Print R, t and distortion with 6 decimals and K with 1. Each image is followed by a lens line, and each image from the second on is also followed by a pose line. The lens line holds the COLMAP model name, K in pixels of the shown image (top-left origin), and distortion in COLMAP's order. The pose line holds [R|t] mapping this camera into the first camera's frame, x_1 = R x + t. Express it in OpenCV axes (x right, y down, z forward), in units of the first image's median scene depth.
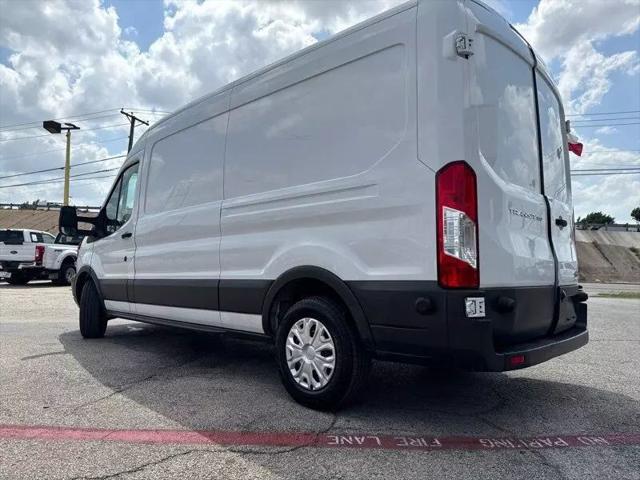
lens RADIAL K [[446.4, 0, 314.7], [0, 446.4, 220.9], [0, 0, 1]] dist [-0.000840, -0.001271]
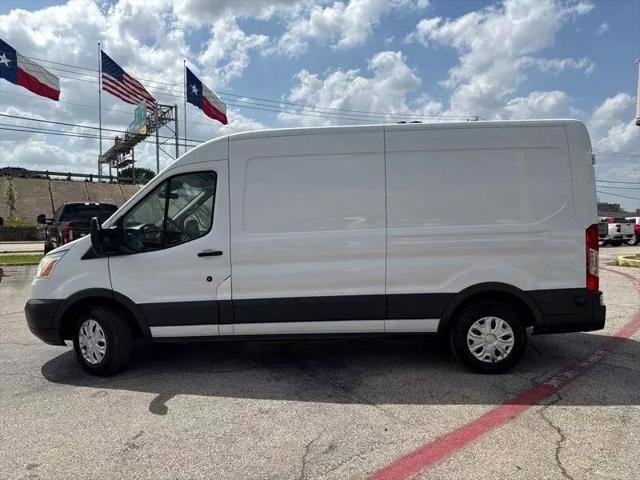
lens RADIAL K [[446.4, 0, 314.7], [0, 446.4, 220.9], [0, 0, 1]] dist [-0.000840, -0.001271]
pose [[0.742959, -0.022233, 0.668968, -1.395486], [-0.045782, 0.995420, 0.083927, -0.193189], [-0.667770, -0.092981, 0.738538, 0.309379]]
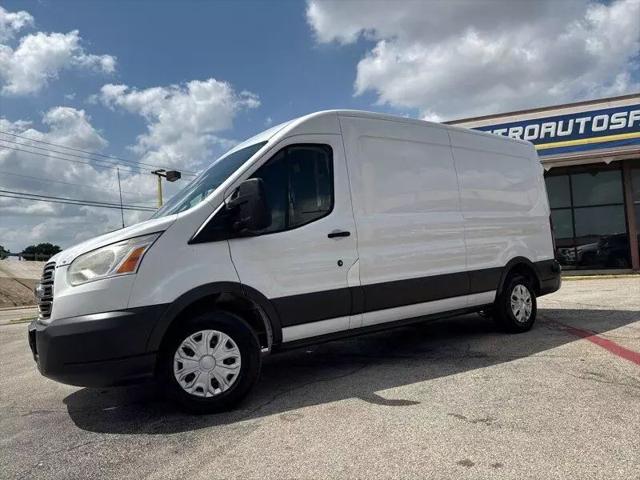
lens RADIAL K [[446.4, 0, 314.7], [0, 446.4, 220.9], [0, 0, 1]] dist [-0.000840, -0.001271]
pose [[0.187155, 0.087481, 0.978427, -1.953947], [-0.024258, 0.996135, -0.084424, 0.125659], [-0.982031, -0.007935, 0.188554, 1.442720]]
